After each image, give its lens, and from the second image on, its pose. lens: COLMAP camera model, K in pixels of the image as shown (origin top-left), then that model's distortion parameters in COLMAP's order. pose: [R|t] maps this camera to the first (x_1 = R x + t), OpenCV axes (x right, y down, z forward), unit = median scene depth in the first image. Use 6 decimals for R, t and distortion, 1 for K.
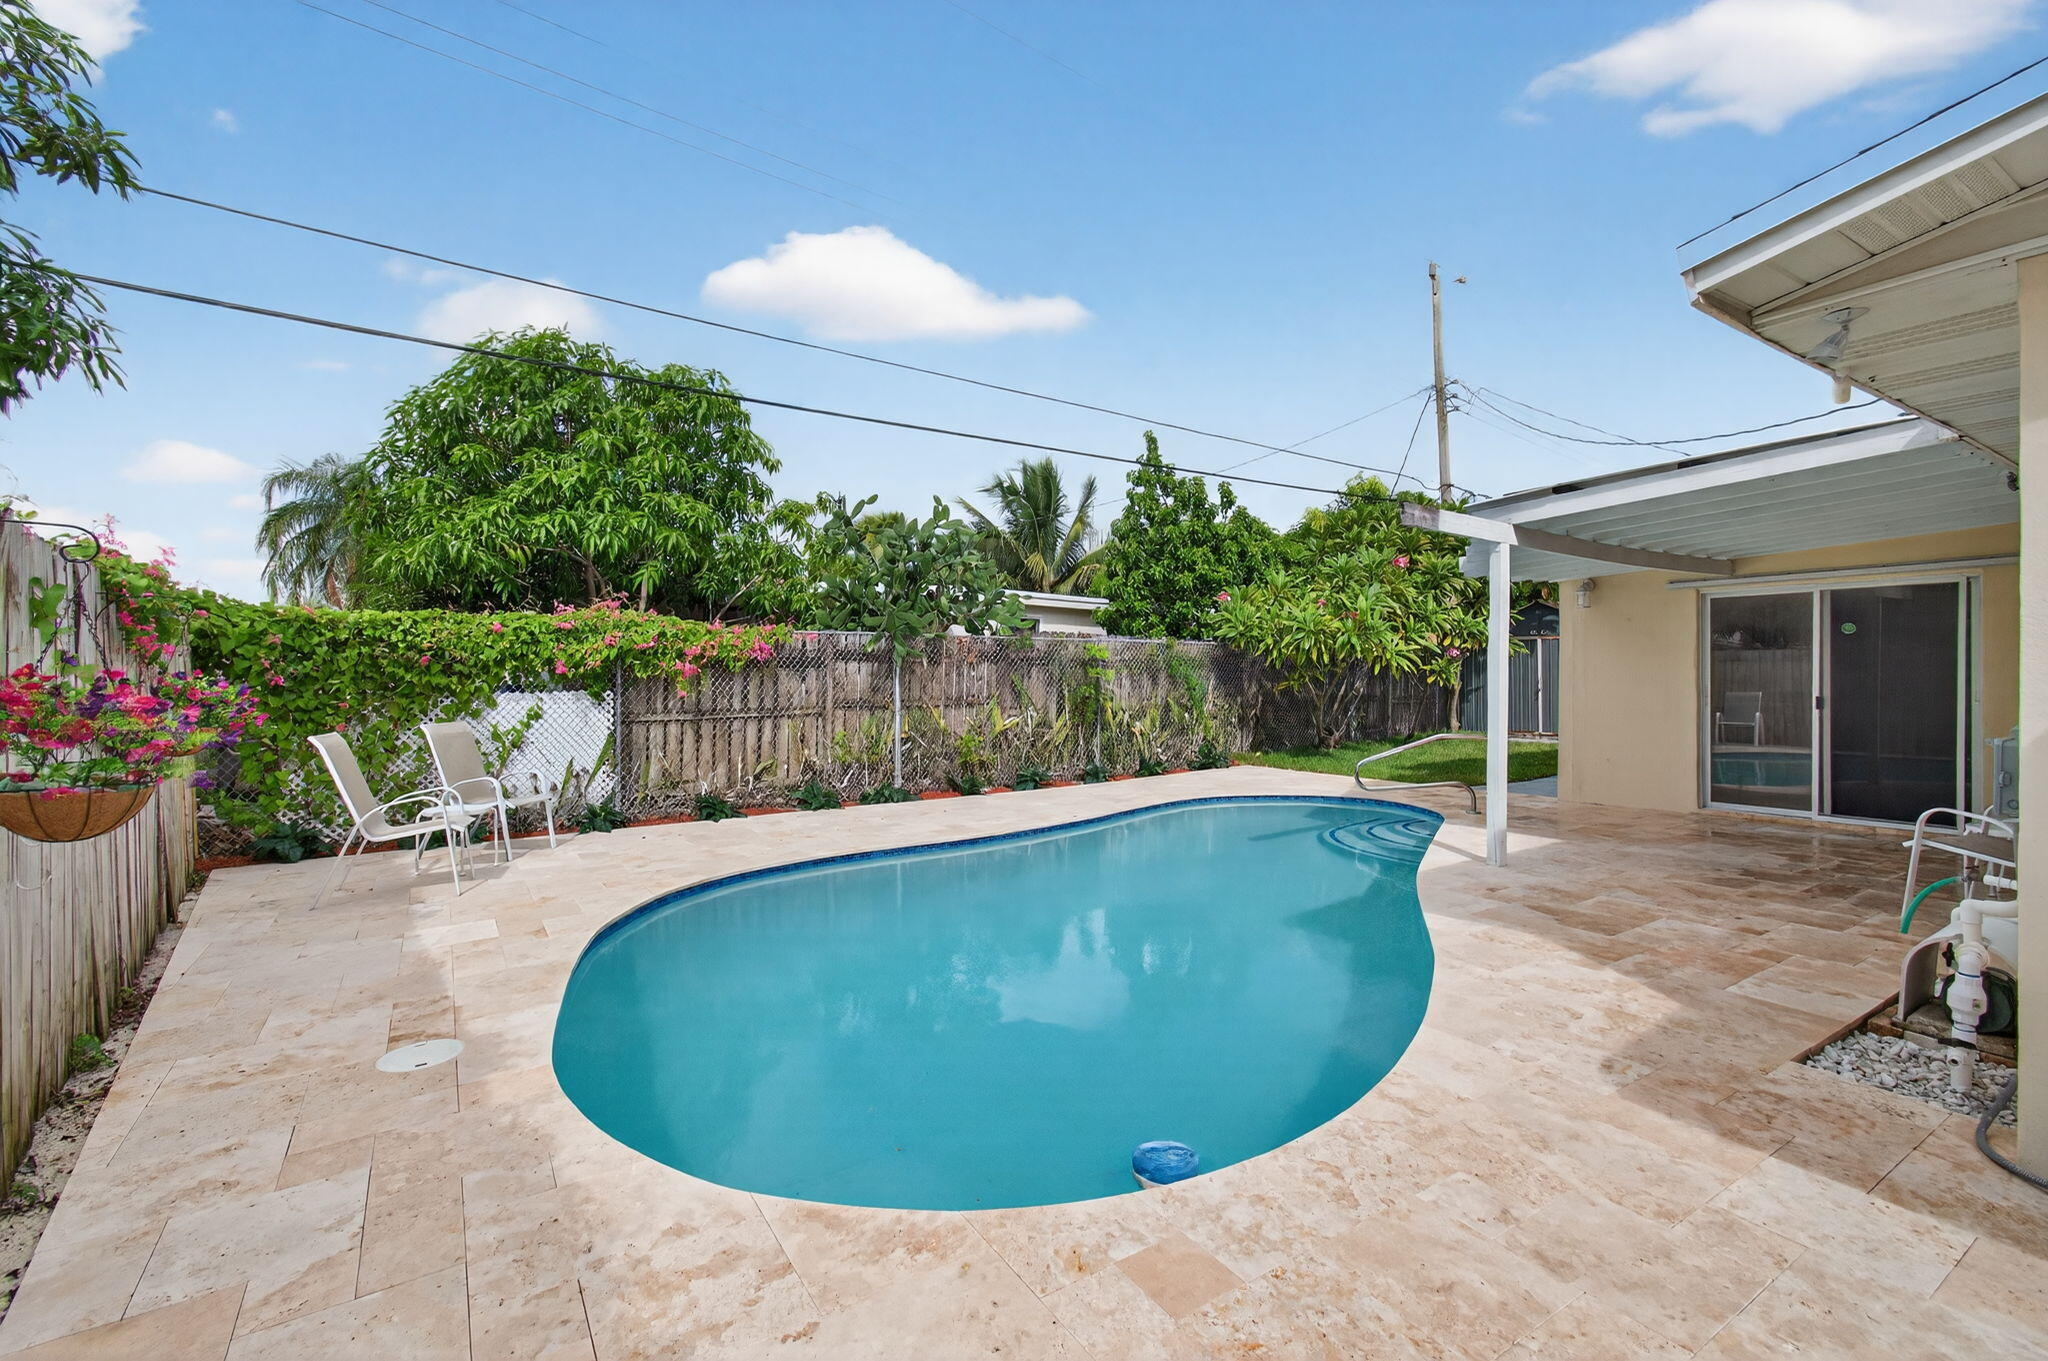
lens RADIAL K [[914.1, 0, 1027.8], [0, 914.1, 671.8], [0, 0, 1]] dist [-0.002897, 0.003649]
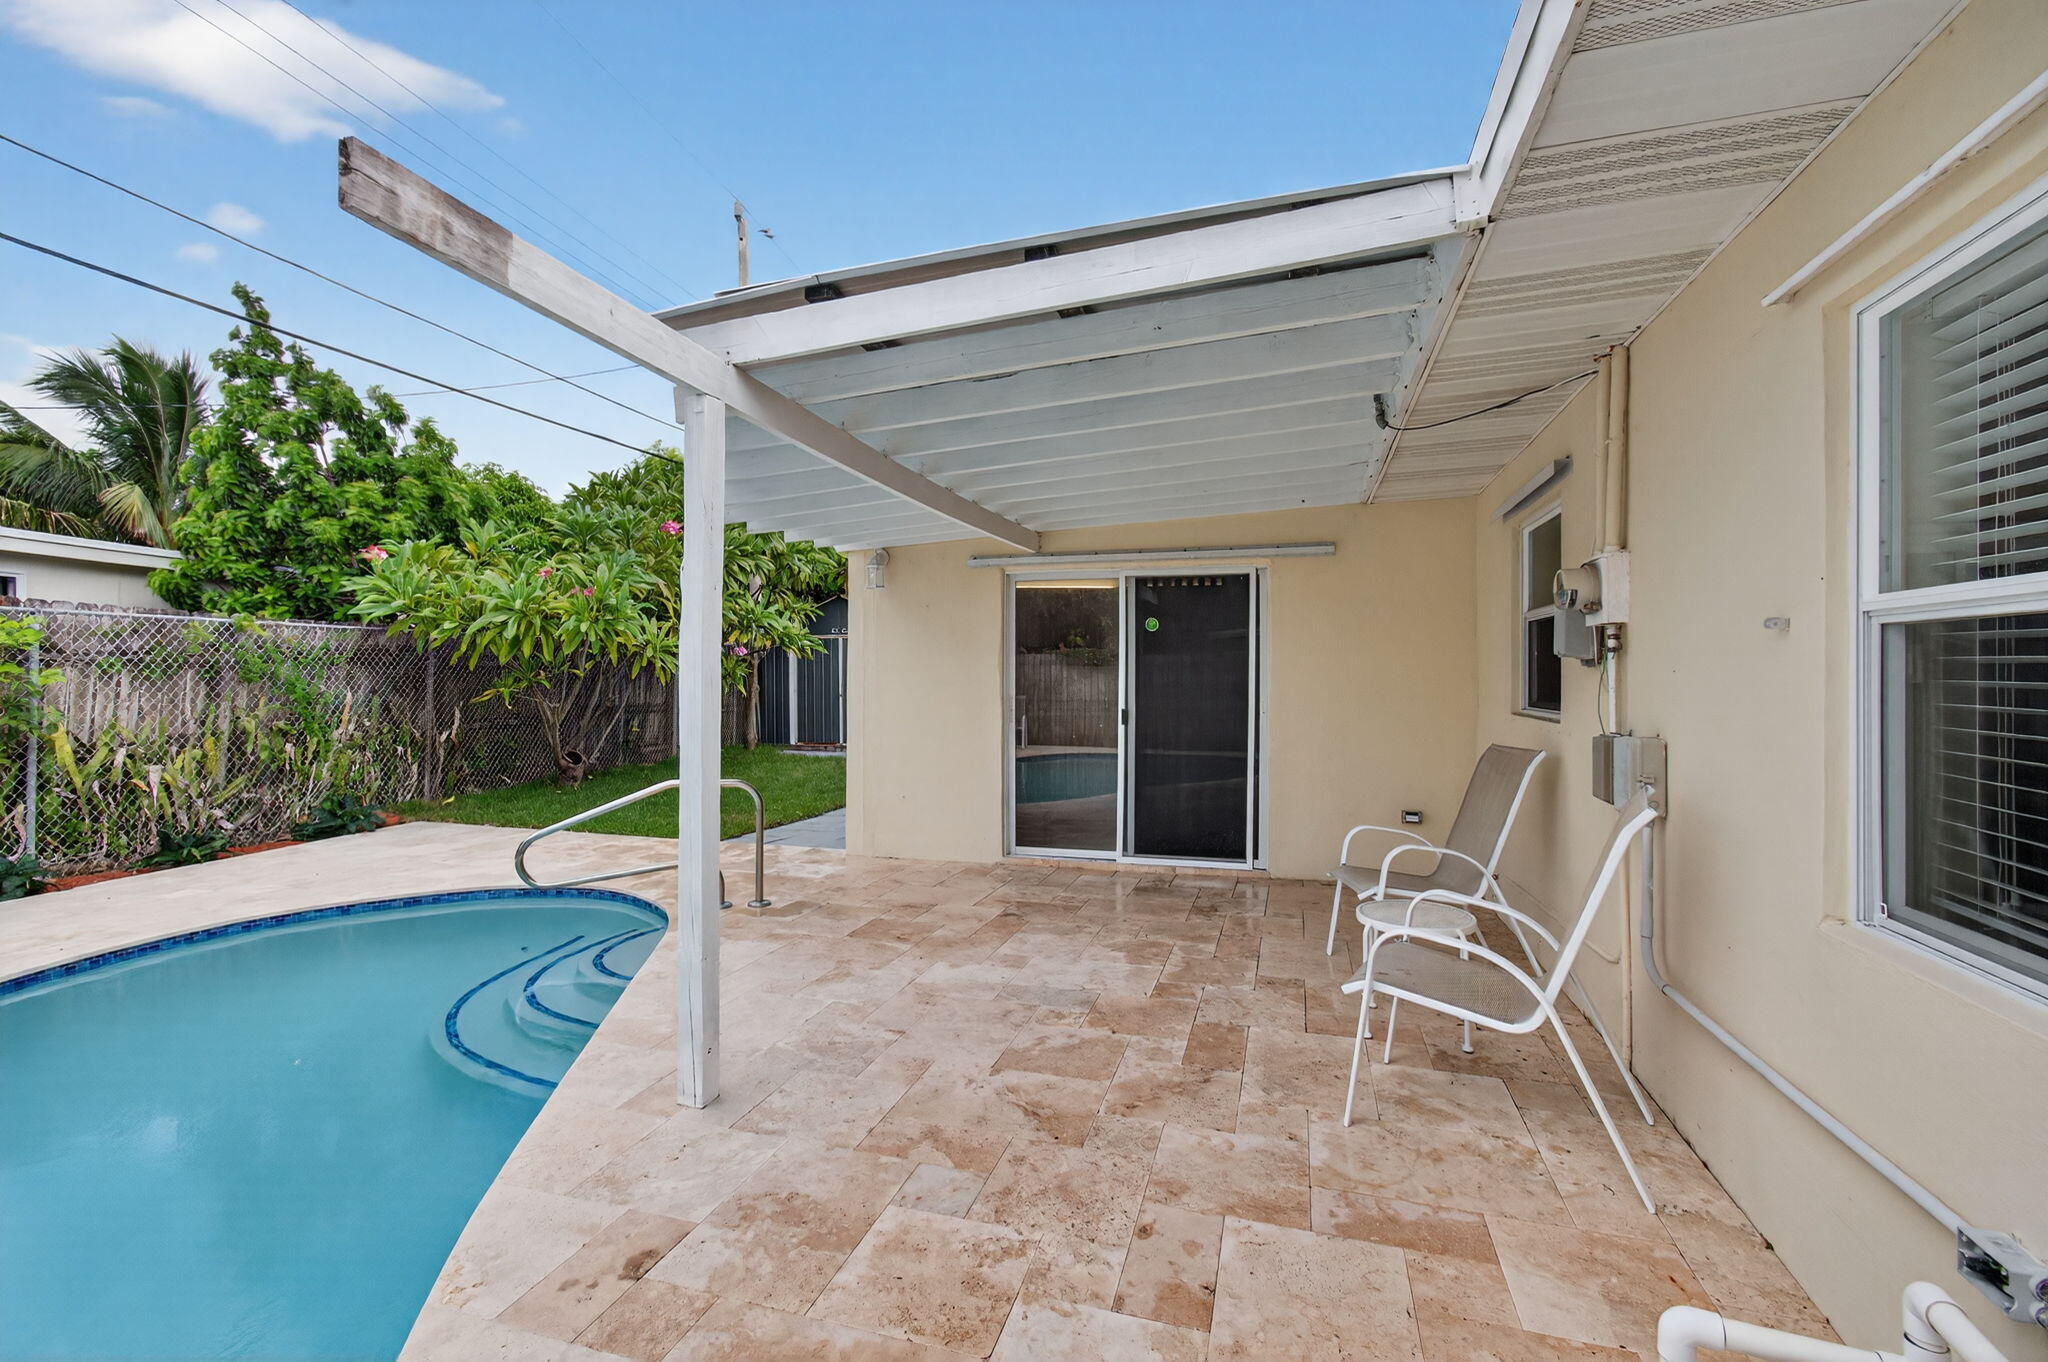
lens RADIAL K [[914.1, 0, 1024.7], [0, 914.1, 678.5], [0, 0, 1]] dist [-0.002897, 0.003649]
pose [[0.771107, 0.003799, 0.636694, 0.166188], [-0.005253, 0.999986, 0.000394, 0.000747], [-0.636683, -0.003648, 0.771117, 0.254272]]
